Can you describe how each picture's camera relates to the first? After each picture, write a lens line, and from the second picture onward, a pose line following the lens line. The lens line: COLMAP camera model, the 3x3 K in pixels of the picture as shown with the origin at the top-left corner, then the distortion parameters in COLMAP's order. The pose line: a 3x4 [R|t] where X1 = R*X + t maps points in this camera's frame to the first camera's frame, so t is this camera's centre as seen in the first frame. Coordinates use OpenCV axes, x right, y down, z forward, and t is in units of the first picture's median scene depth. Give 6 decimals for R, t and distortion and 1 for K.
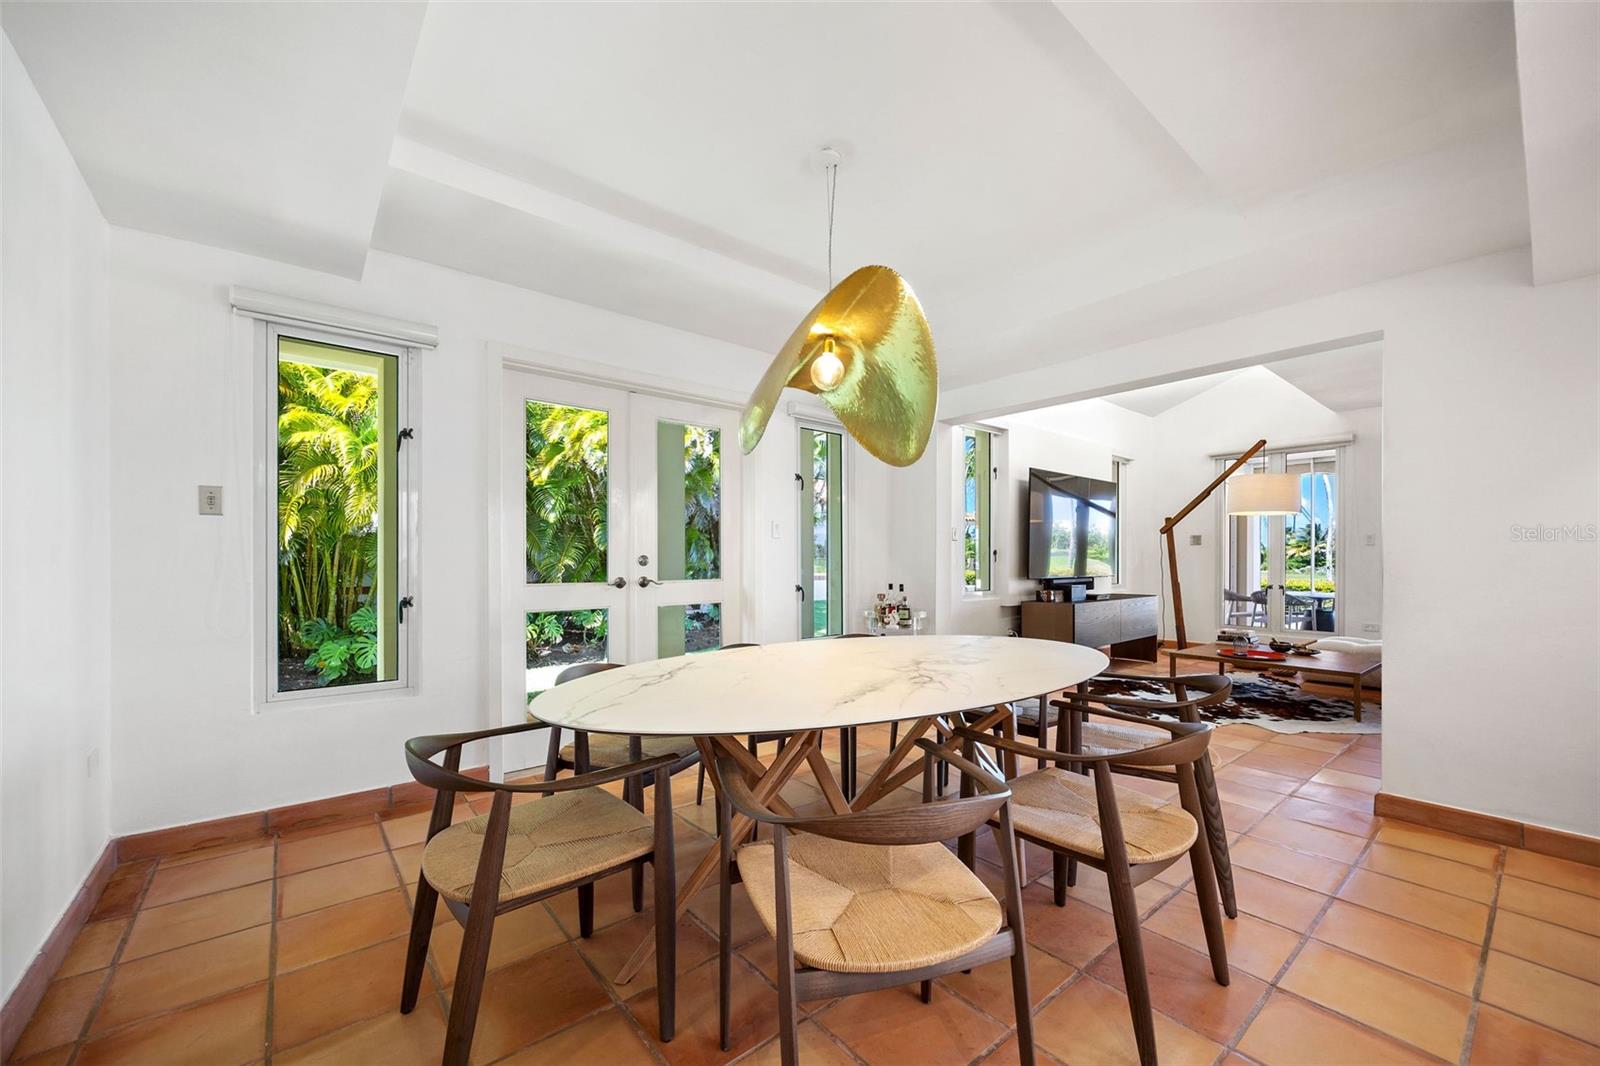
lens RADIAL K [[621.0, 0, 794.5], [0, 621.0, 558.2], [0, 0, 1]] dist [0.000361, 0.000032]
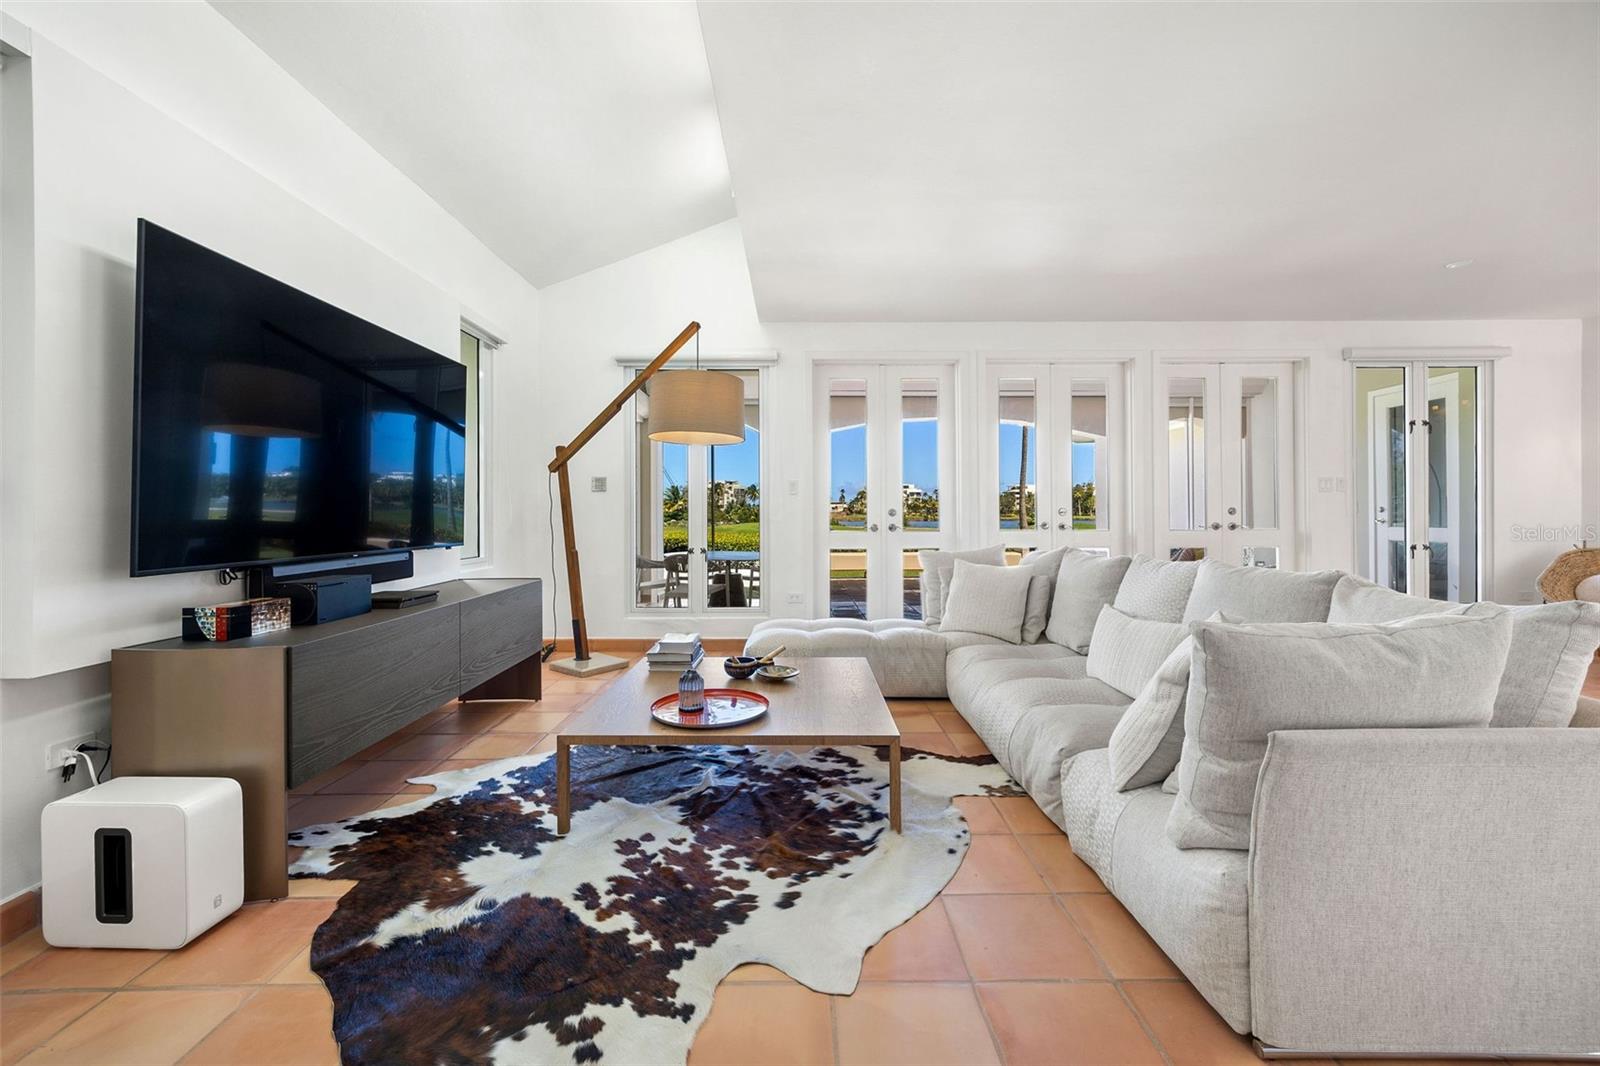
lens RADIAL K [[625.8, 0, 802.1], [0, 625.8, 510.3], [0, 0, 1]] dist [-0.000122, 0.000052]
pose [[0.623251, 0.000460, 0.782022, 0.264275], [0.002802, 0.999992, -0.002822, 0.001563], [-0.782017, 0.003950, 0.623244, 0.423162]]
